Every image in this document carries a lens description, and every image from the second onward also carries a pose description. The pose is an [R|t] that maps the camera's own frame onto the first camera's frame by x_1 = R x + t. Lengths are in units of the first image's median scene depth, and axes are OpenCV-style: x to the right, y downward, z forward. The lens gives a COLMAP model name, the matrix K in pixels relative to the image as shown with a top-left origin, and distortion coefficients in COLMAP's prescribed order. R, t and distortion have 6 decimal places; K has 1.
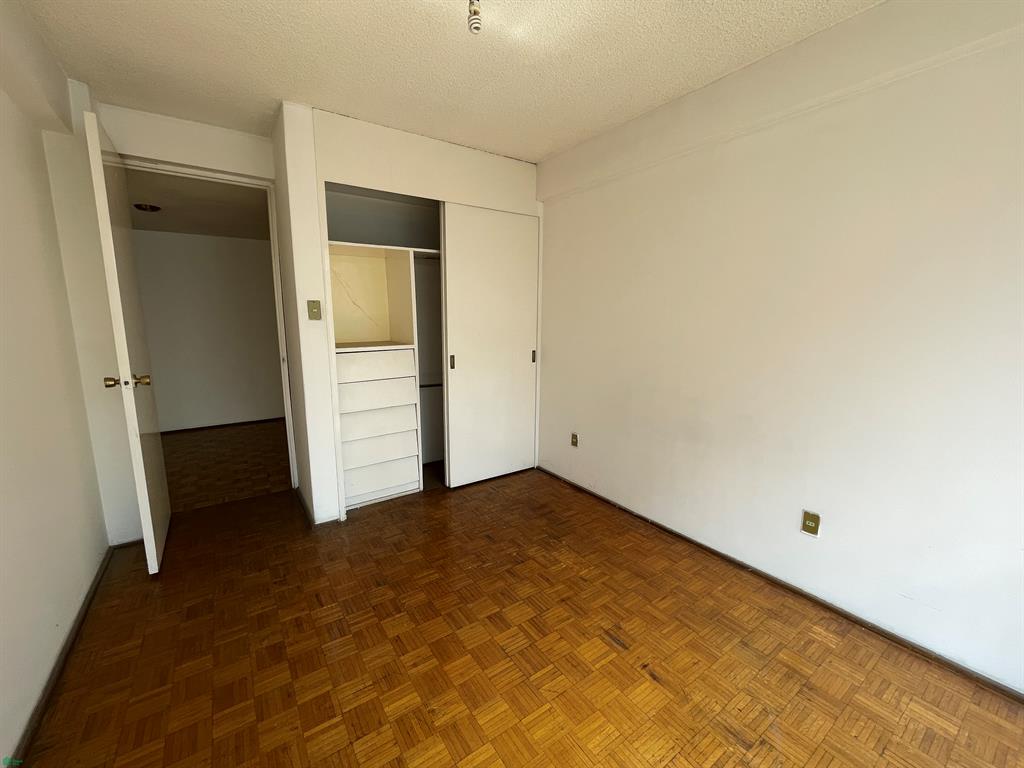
lens RADIAL K [[413.5, 0, 512.0], [0, 413.5, 384.0], [0, 0, 1]] dist [-0.008139, 0.000864]
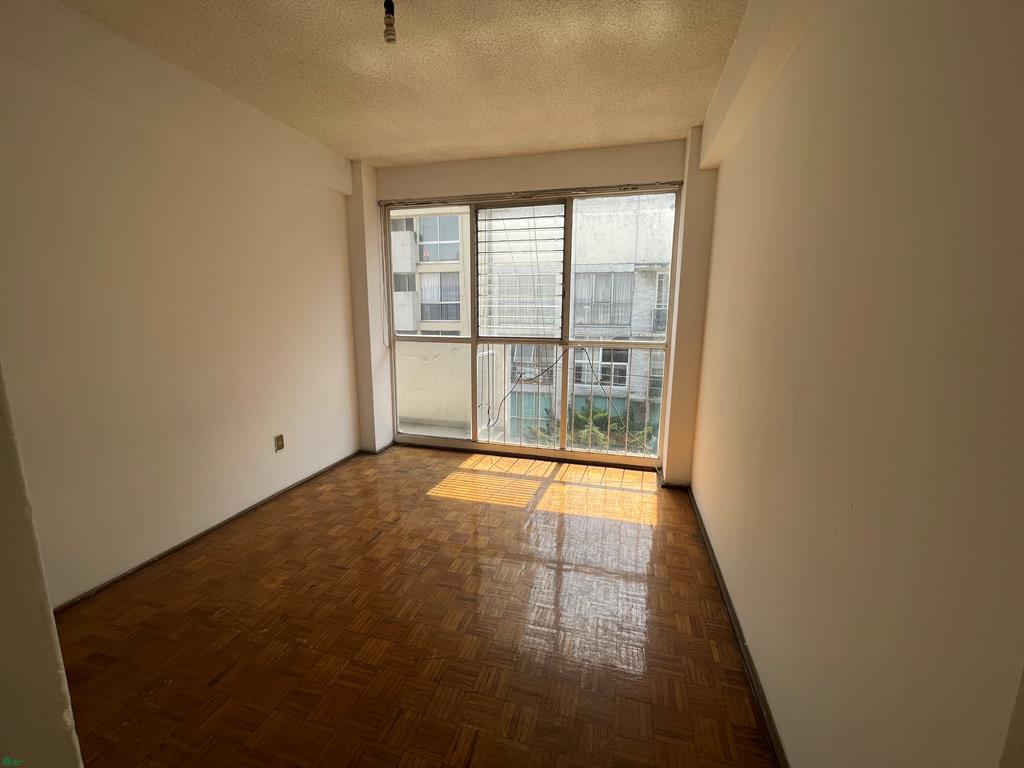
lens RADIAL K [[413.5, 0, 512.0], [0, 413.5, 384.0], [0, 0, 1]] dist [-0.008139, 0.000864]
pose [[-0.631388, -0.141386, 0.762469, -0.924809], [0.122466, 0.952720, 0.278077, -0.180463], [-0.765736, 0.268951, -0.584220, 1.174624]]
